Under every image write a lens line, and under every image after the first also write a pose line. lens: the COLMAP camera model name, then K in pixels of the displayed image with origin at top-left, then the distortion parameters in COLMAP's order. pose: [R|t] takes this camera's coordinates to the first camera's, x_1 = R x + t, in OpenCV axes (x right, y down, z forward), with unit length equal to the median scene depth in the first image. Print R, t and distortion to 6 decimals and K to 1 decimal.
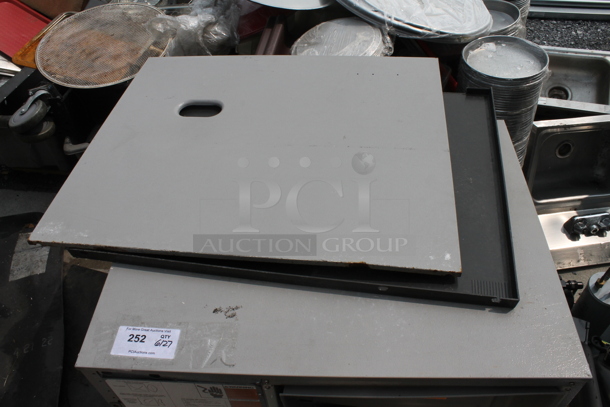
lens RADIAL K [[509.3, 0, 305.0], [0, 509.3, 203.5], [0, 0, 1]] dist [-0.168650, 0.137511]
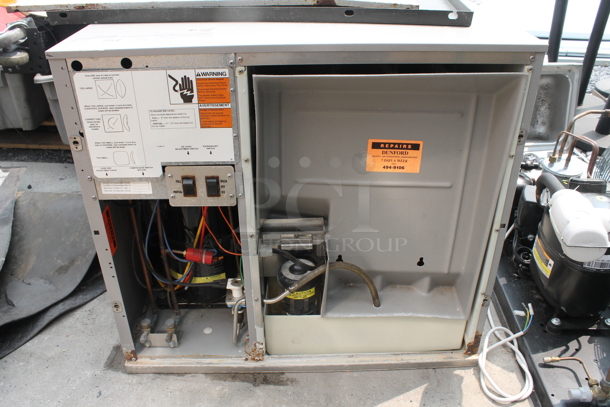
lens RADIAL K [[509.3, 0, 305.0], [0, 509.3, 203.5], [0, 0, 1]] dist [-0.168650, 0.137511]
pose [[0.996060, 0.004548, 0.088562, -0.017822], [0.018846, 0.965015, -0.261517, 0.460856], [-0.086653, 0.262156, 0.961127, 0.047099]]
